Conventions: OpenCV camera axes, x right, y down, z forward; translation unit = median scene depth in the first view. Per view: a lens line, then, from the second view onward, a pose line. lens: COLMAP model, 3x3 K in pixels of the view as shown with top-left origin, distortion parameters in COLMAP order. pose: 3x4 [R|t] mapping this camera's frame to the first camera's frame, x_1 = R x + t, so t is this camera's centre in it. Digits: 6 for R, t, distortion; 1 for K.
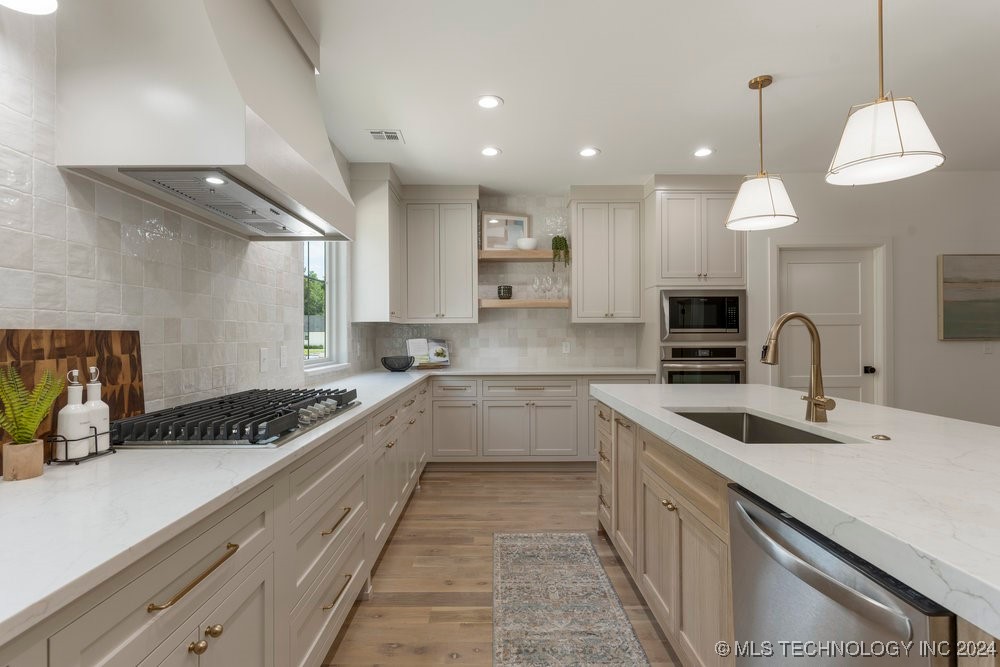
lens RADIAL K [[477.8, 0, 498.0], [0, 477.8, 331.8], [0, 0, 1]] dist [0.001458, 0.000023]
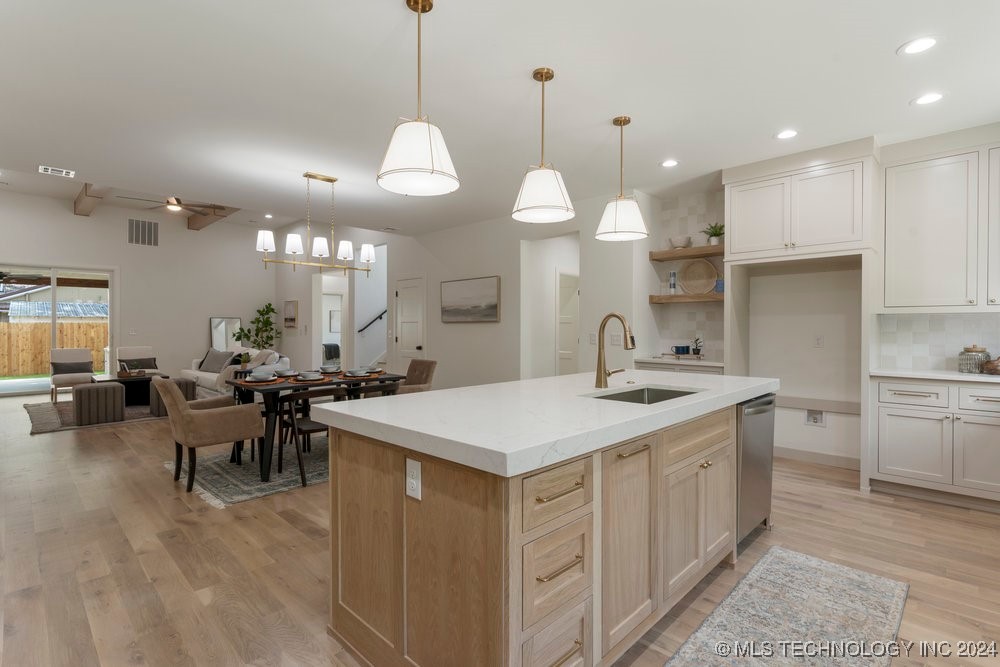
lens RADIAL K [[477.8, 0, 499.0], [0, 477.8, 329.3], [0, 0, 1]] dist [0.001458, 0.000023]
pose [[-0.709401, 0.000028, 0.704805, -0.059966], [-0.004487, 0.999980, -0.004556, 0.007947], [-0.704791, -0.006395, -0.709387, 0.983604]]
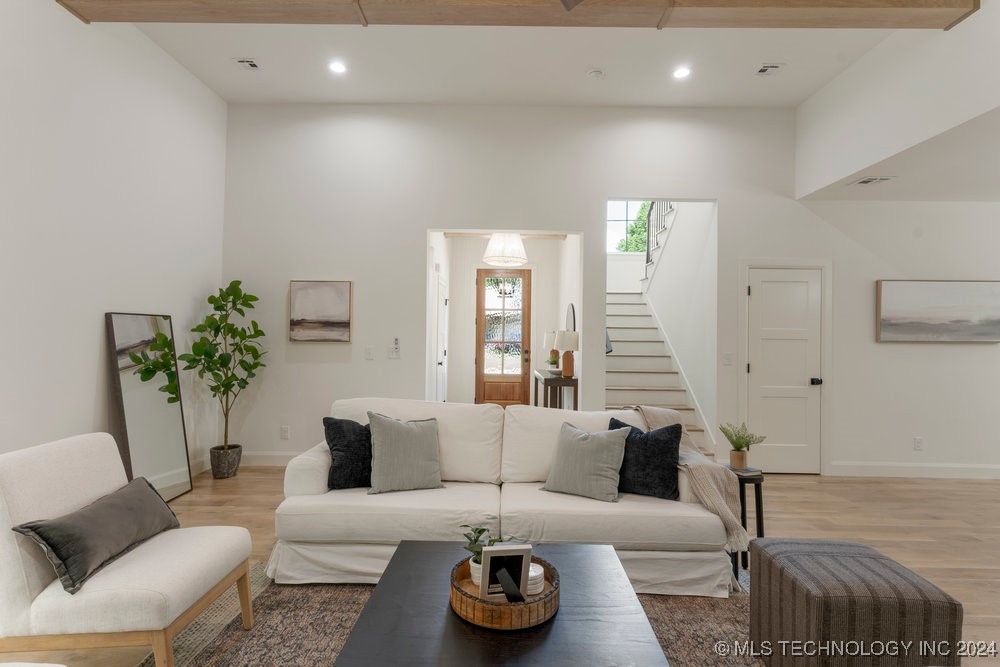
lens RADIAL K [[477.8, 0, 497.7], [0, 477.8, 331.1], [0, 0, 1]] dist [0.001458, 0.000023]
pose [[-0.999724, -0.010028, 0.021236, 2.263243], [-0.010179, 0.999924, -0.007025, -0.032952], [-0.021164, -0.007239, -0.999750, 1.058510]]
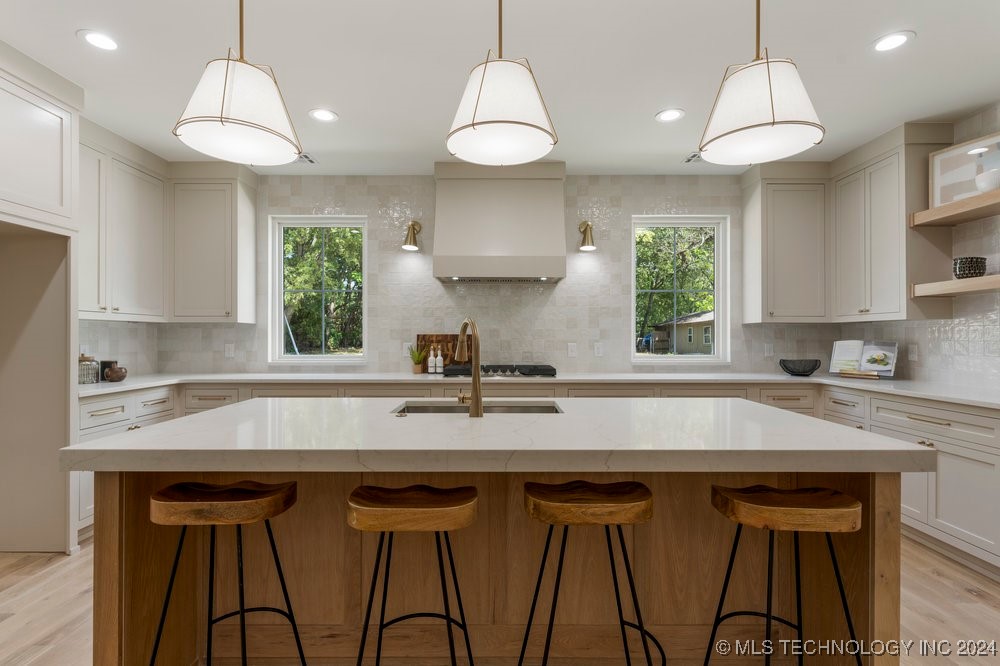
lens RADIAL K [[477.8, 0, 497.3], [0, 477.8, 336.2], [0, 0, 1]] dist [0.001458, 0.000023]
pose [[-0.011303, 0.001636, -0.999935, 0.764372], [0.006891, 0.999975, 0.001558, 0.002090], [0.999912, -0.006873, -0.011314, 0.464467]]
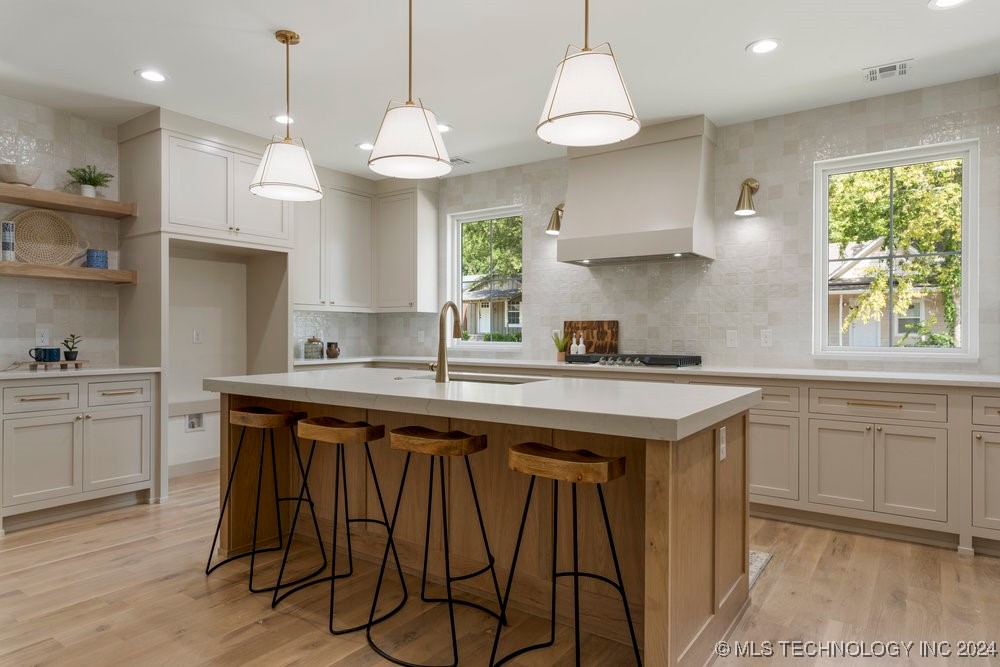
lens RADIAL K [[604.7, 0, 498.9], [0, 604.7, 334.9], [0, 0, 1]] dist [0.008696, -0.003551]
pose [[-0.583469, 0.006011, -0.812113, 0.843069], [0.005645, 0.999978, 0.003346, 0.023018], [0.812116, -0.002632, -0.583490, 0.918839]]
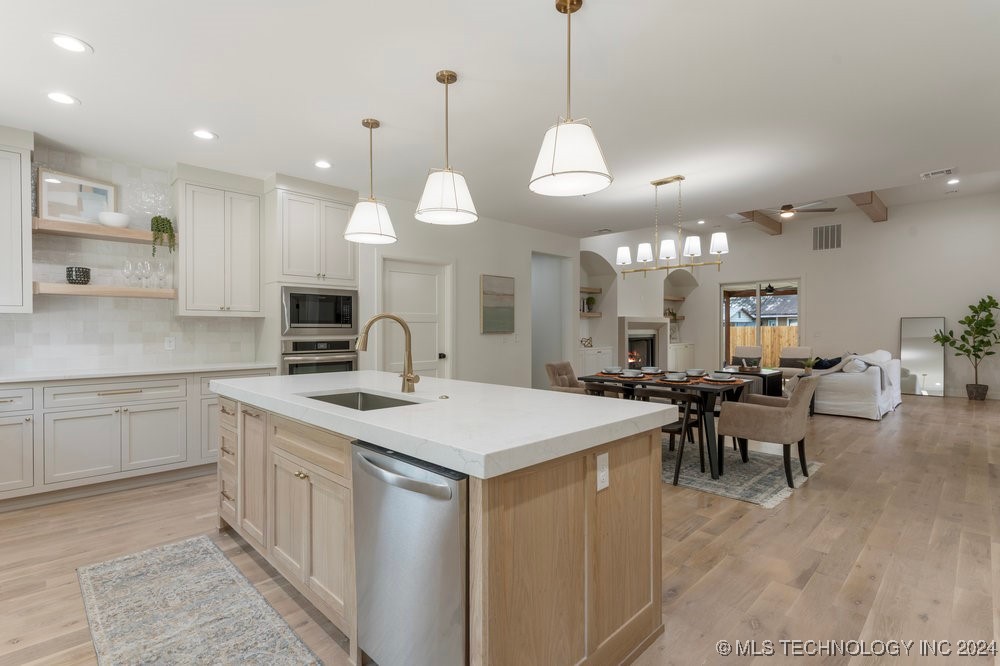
lens RADIAL K [[477.8, 0, 498.7], [0, 477.8, 332.7], [0, 0, 1]] dist [0.001458, 0.000023]
pose [[0.715722, -0.002118, 0.698382, -0.048673], [-0.007020, 0.999923, 0.010228, -0.000203], [-0.698350, -0.012223, 0.715652, -0.074211]]
